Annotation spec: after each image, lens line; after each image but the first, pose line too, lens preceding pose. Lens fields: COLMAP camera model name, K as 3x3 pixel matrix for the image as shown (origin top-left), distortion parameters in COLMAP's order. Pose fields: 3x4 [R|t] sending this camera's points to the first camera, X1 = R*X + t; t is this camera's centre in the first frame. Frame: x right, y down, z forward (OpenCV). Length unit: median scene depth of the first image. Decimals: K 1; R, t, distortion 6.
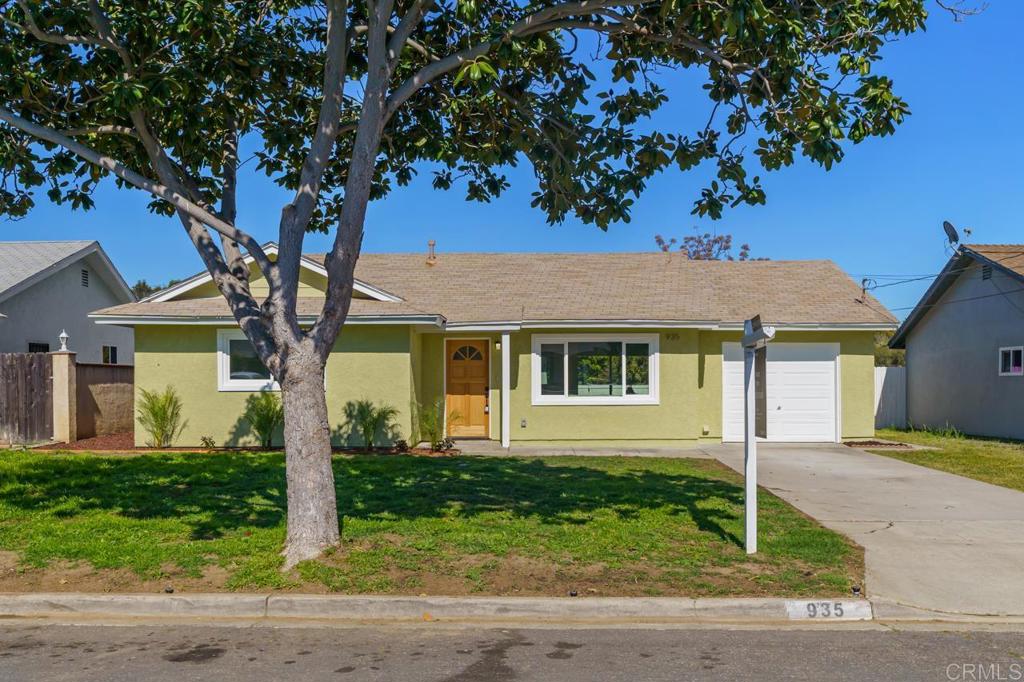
lens RADIAL K [[720.3, 0, 512.0], [0, 720.3, 341.0], [0, 0, 1]] dist [0.000921, 0.001431]
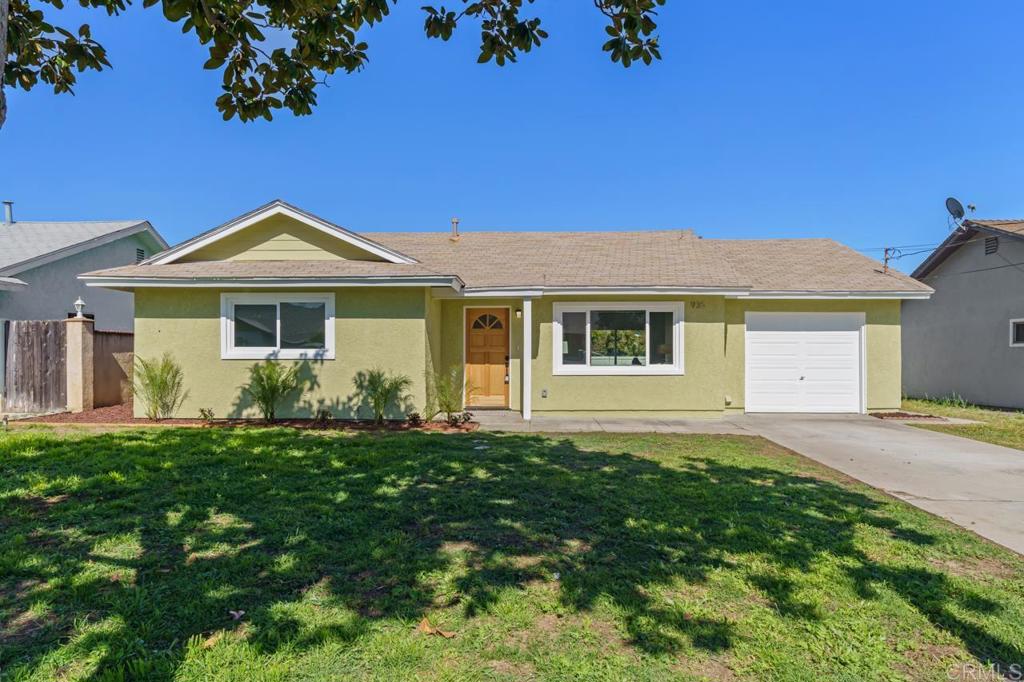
lens RADIAL K [[614.7, 0, 516.4], [0, 614.7, 311.7], [0, 0, 1]] dist [-0.001304, -0.000771]
pose [[0.999827, 0.001553, -0.018524, -0.007464], [-0.001744, 0.999946, -0.010280, 0.012822], [0.018507, 0.010310, 0.999776, 0.176225]]
